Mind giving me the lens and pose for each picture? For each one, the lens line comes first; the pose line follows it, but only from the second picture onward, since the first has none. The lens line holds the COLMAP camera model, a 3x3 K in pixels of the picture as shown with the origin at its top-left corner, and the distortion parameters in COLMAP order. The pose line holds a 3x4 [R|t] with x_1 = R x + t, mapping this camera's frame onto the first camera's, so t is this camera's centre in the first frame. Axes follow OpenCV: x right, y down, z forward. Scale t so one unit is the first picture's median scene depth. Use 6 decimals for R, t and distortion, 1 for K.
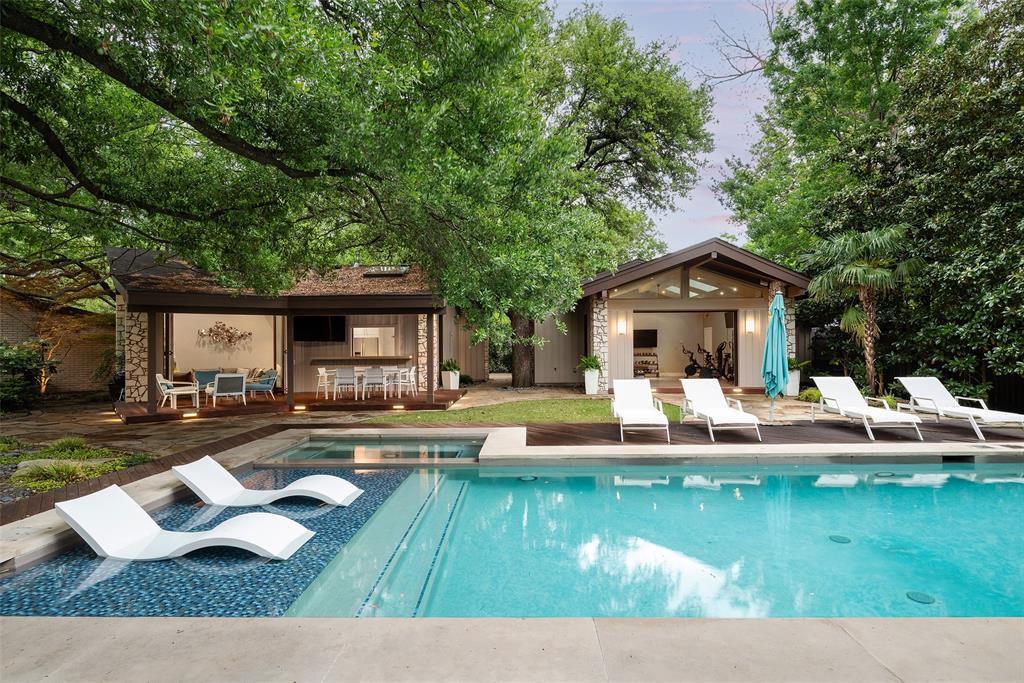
lens RADIAL K [[511.2, 0, 512.0], [0, 511.2, 341.5], [0, 0, 1]] dist [-0.001492, -0.000403]
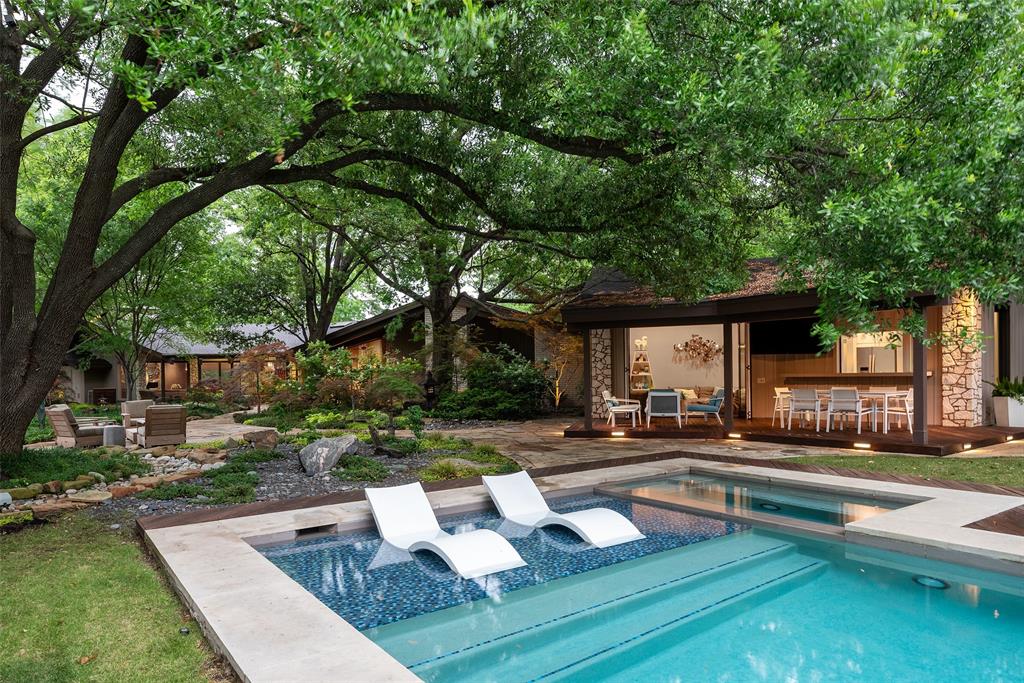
lens RADIAL K [[636.3, 0, 512.0], [0, 636.3, 341.5], [0, 0, 1]] dist [-0.002816, -0.000739]
pose [[0.614851, -0.040425, -0.787607, 0.161378], [0.023600, 0.999181, -0.032861, 0.003751], [0.788290, 0.001617, 0.615301, 0.085992]]
